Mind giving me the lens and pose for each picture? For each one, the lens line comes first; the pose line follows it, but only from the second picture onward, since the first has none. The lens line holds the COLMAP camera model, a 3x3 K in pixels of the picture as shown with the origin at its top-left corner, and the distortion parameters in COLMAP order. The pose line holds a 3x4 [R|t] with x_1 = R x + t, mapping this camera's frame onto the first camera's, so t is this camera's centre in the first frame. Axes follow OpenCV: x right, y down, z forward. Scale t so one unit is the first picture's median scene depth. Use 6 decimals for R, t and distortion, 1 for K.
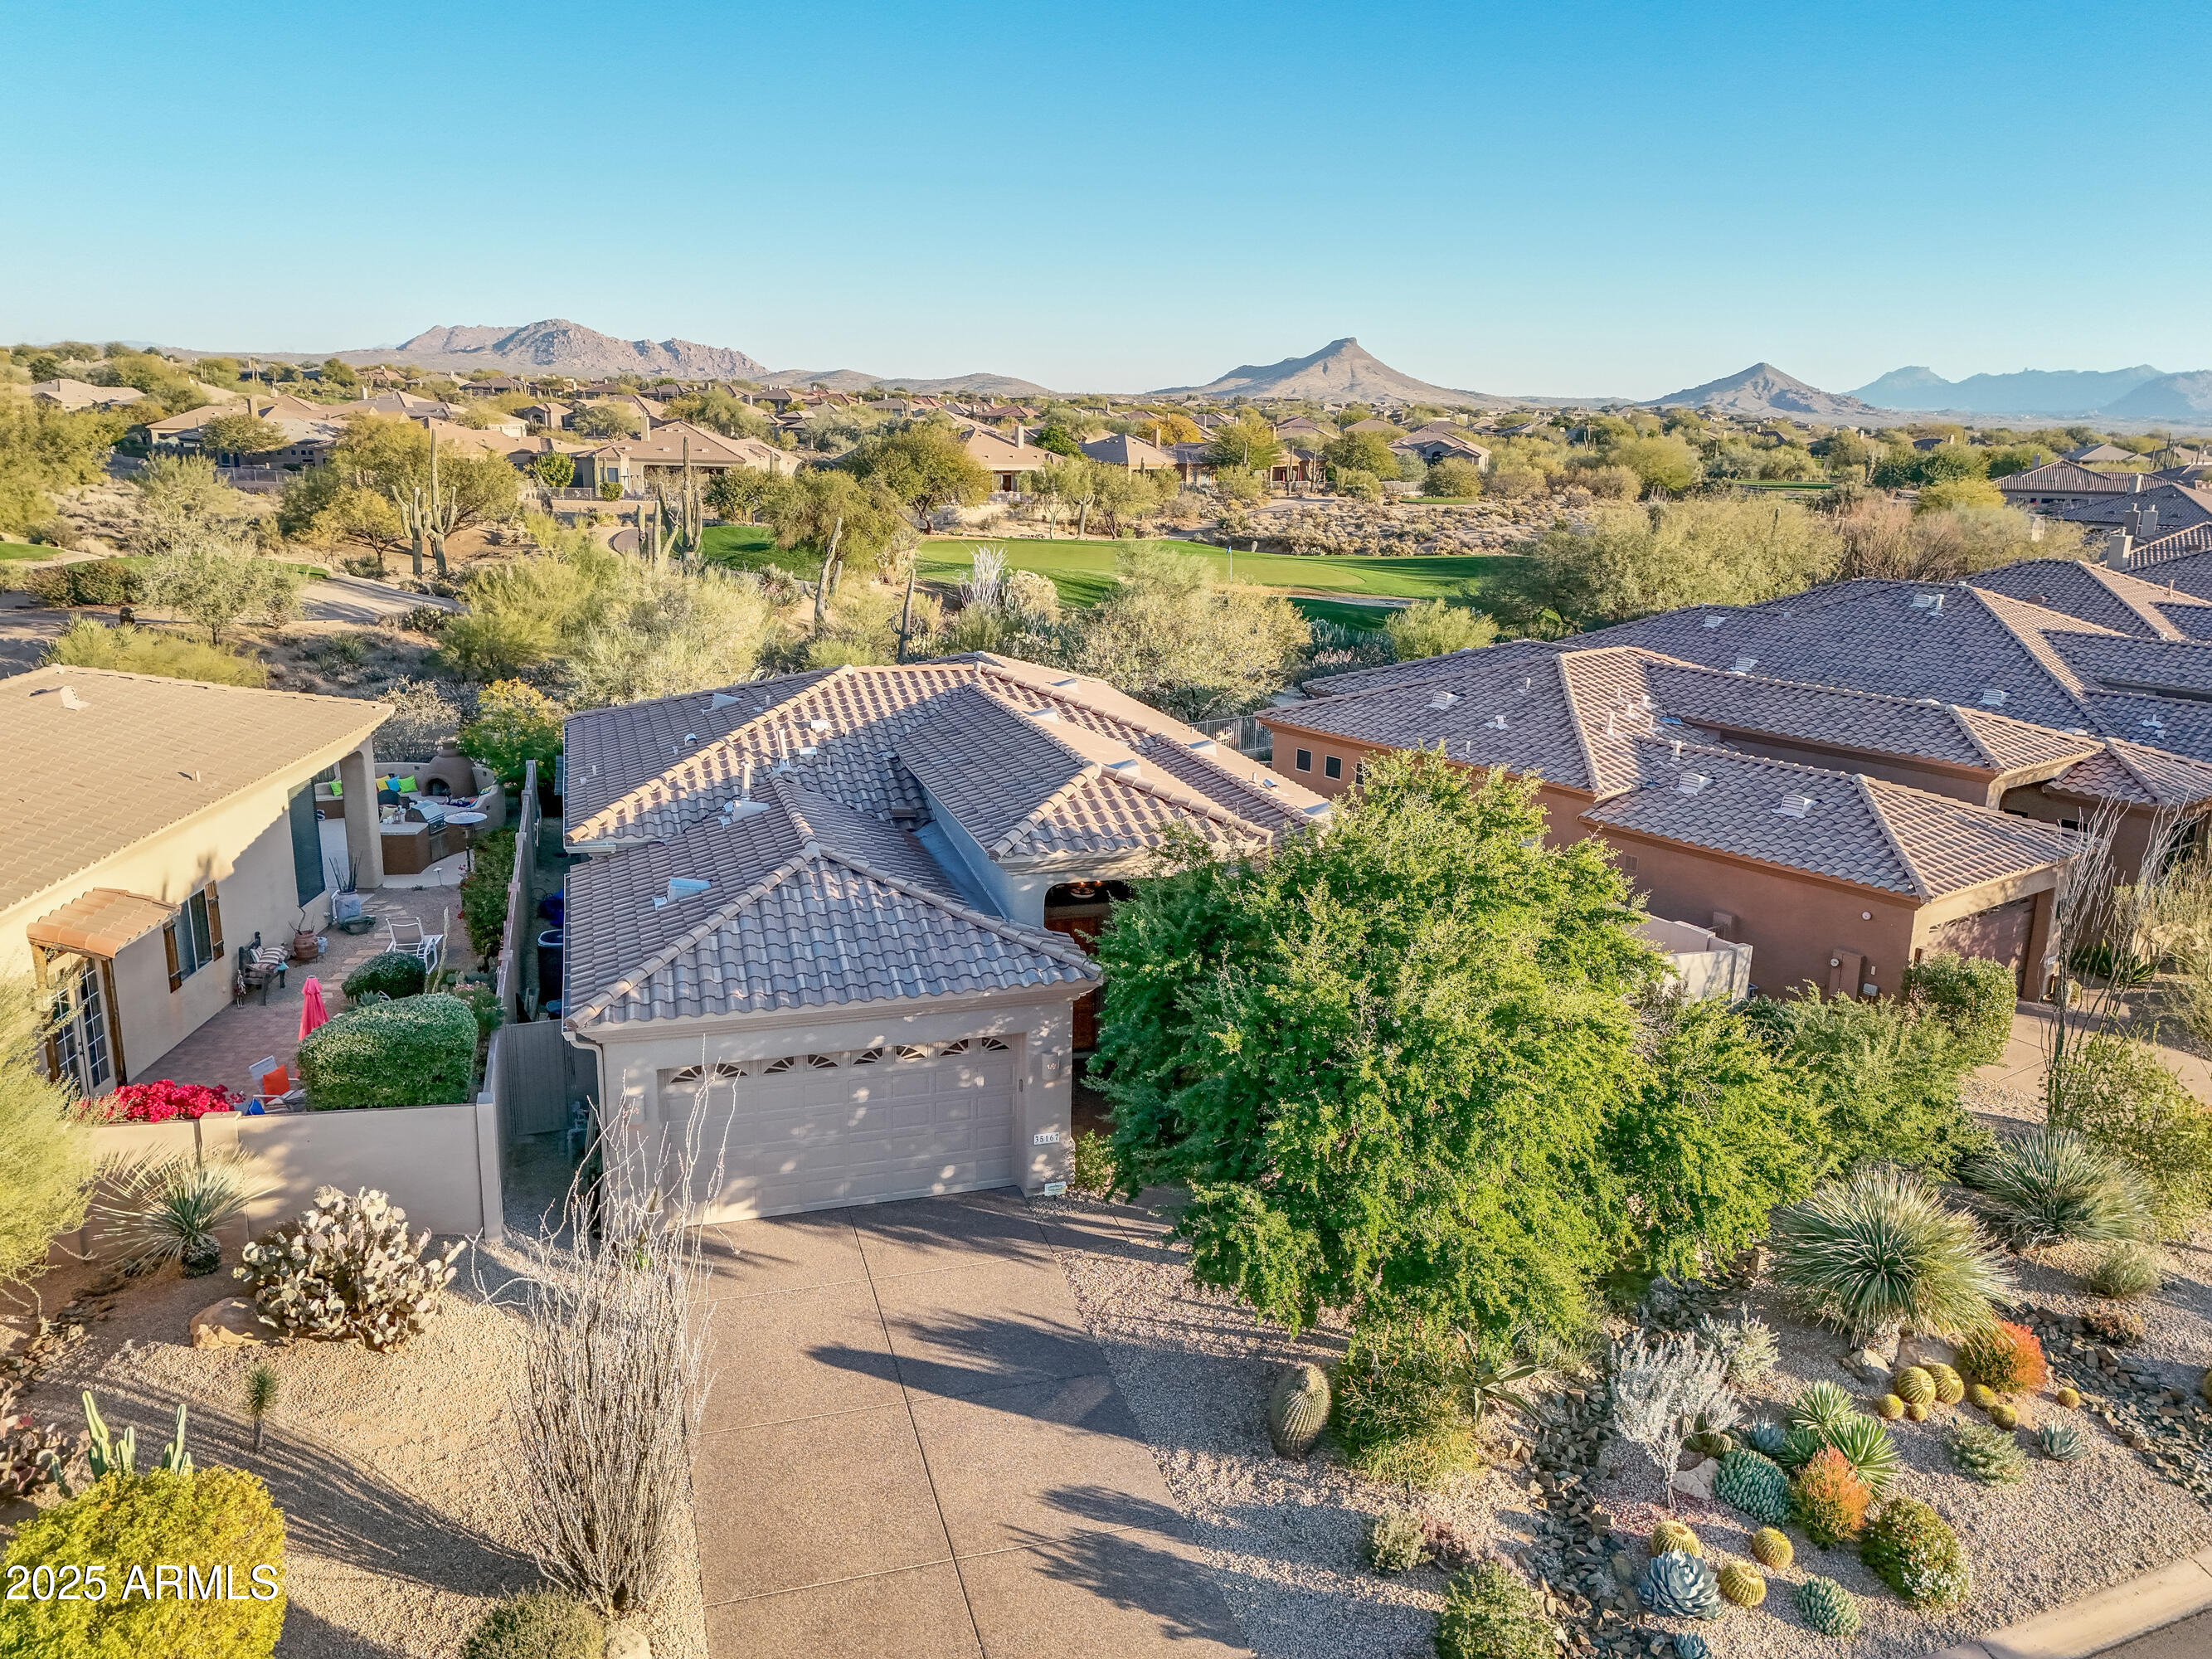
lens RADIAL K [[1672.5, 0, 1111.9], [0, 1672.5, 830.1], [0, 0, 1]] dist [0.084414, -0.070971]
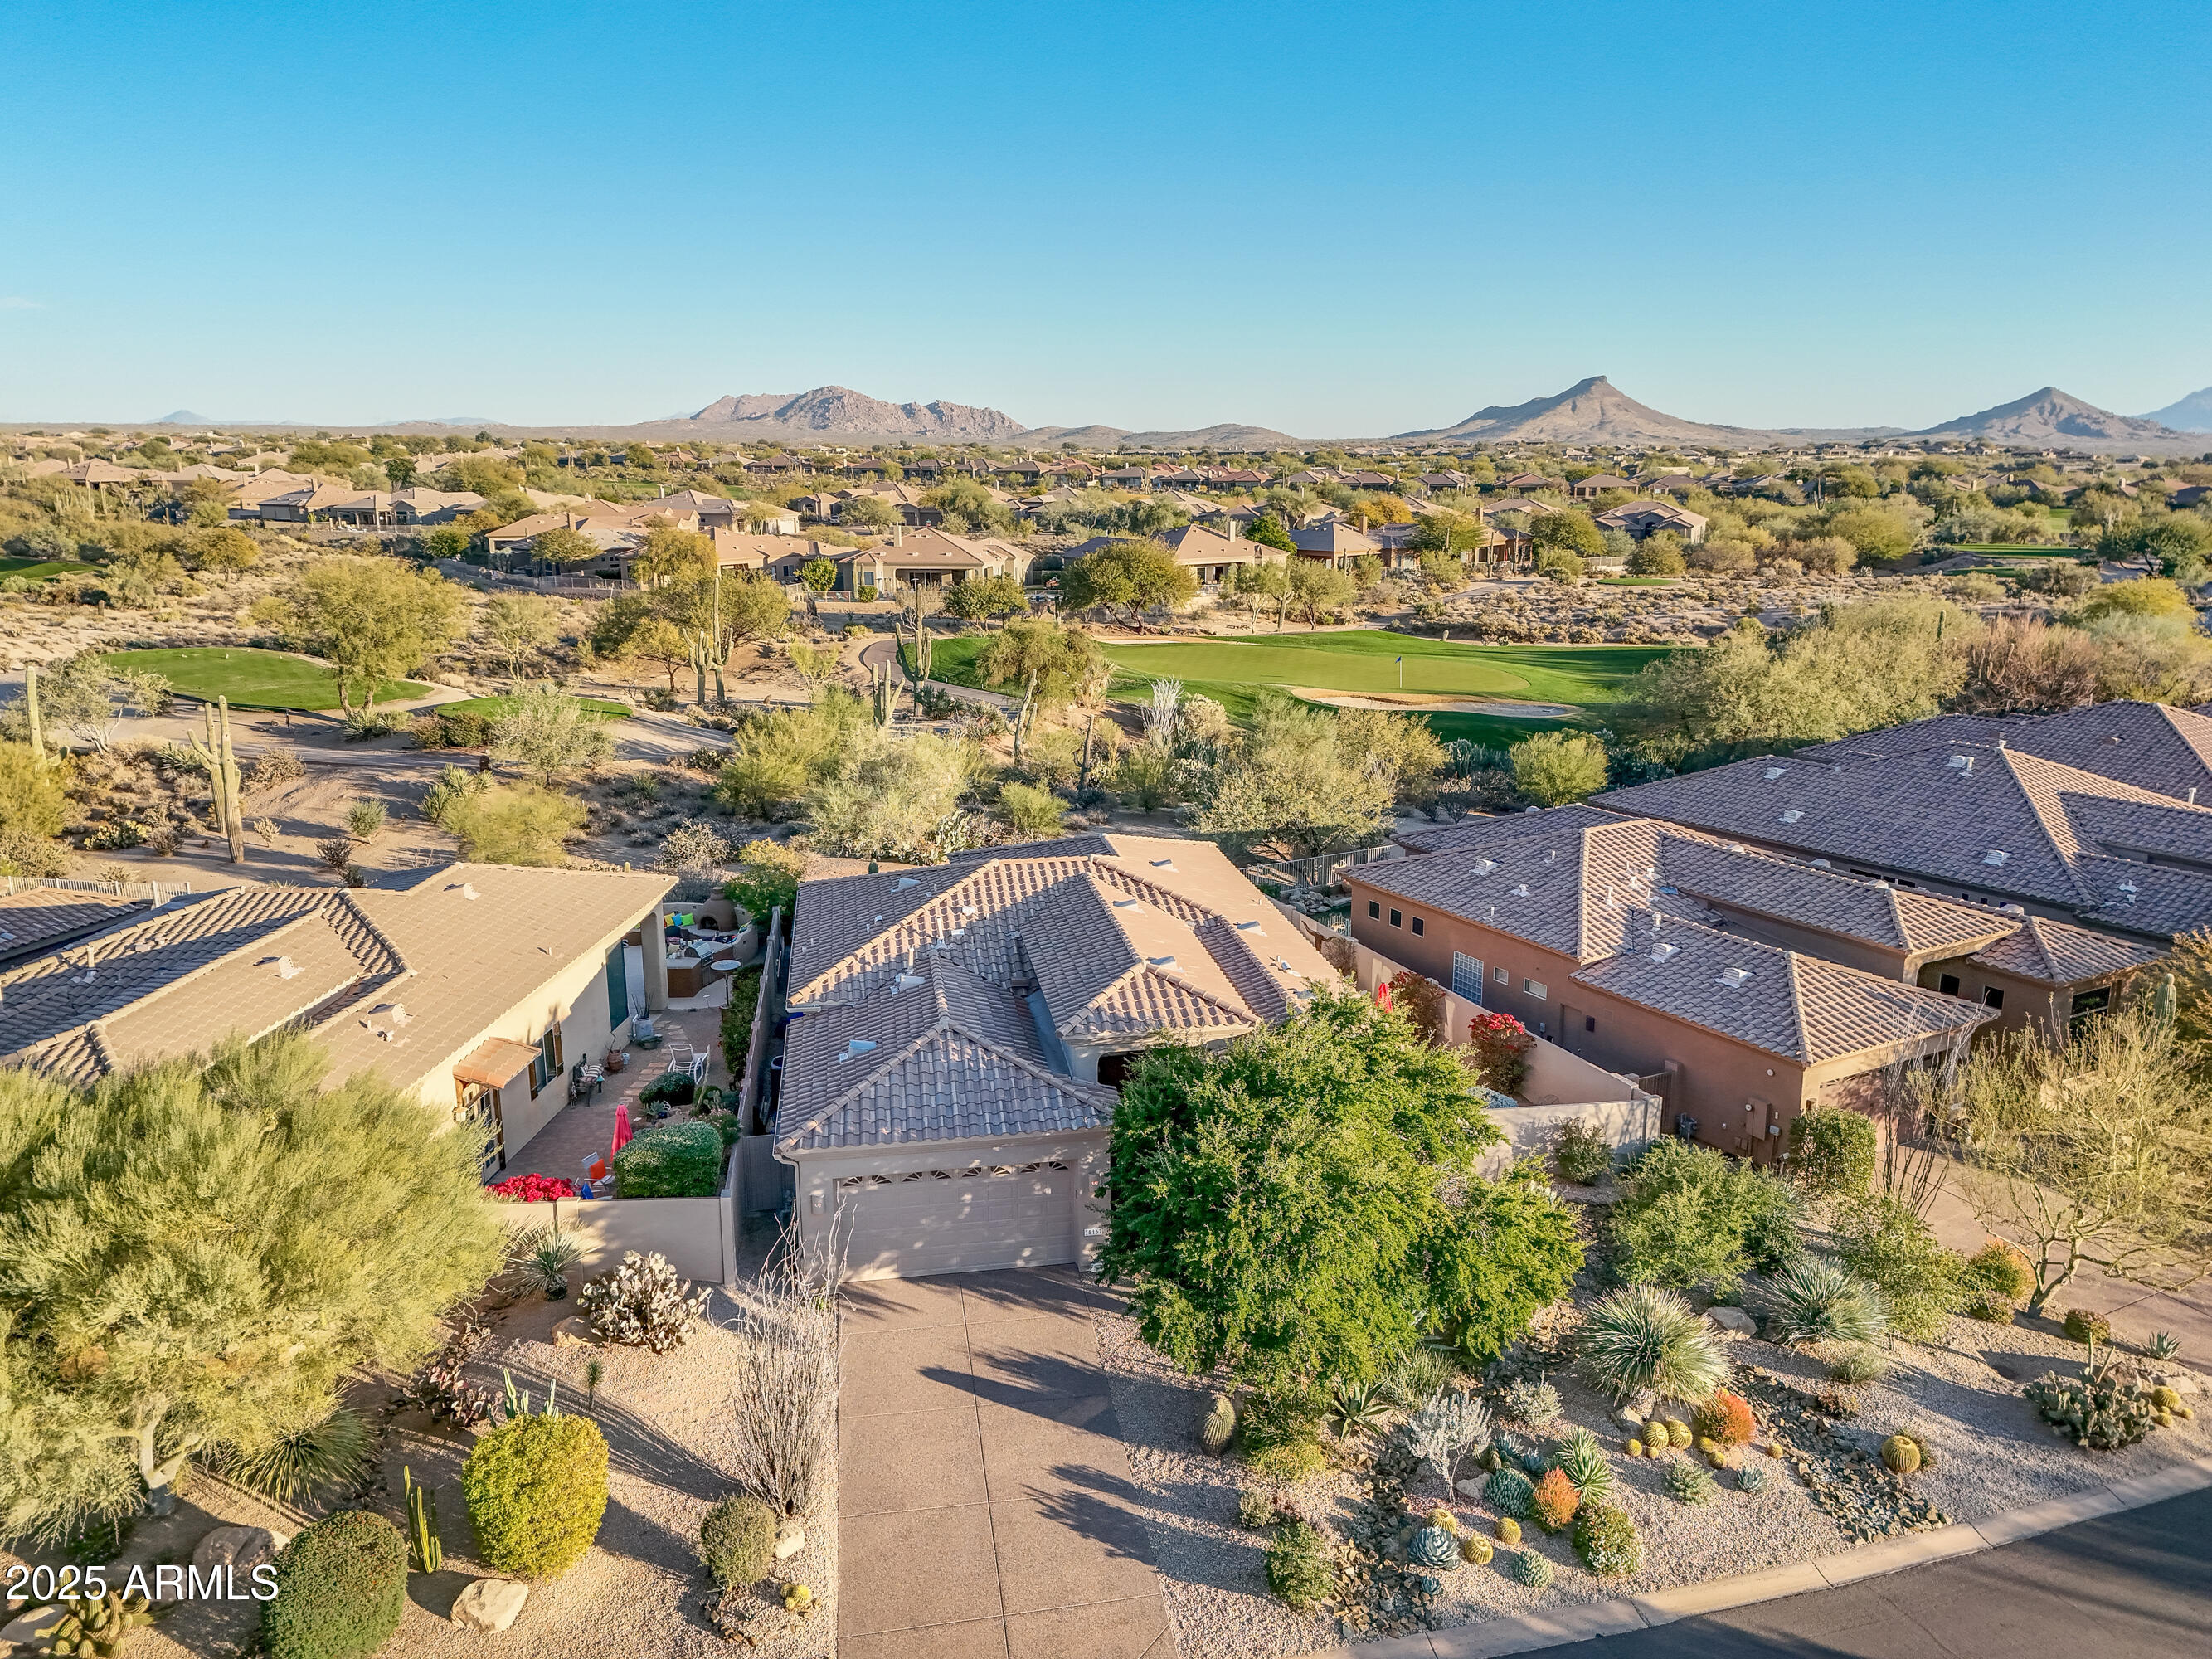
lens RADIAL K [[1641.9, 0, 1109.6], [0, 1641.9, 826.8], [0, 0, 1]] dist [0.077706, -0.064438]
pose [[0.989259, 0.007252, -0.145996, 0.187791], [-0.010837, 0.999658, -0.023779, -0.138336], [0.145774, 0.025106, 0.988999, -0.437032]]
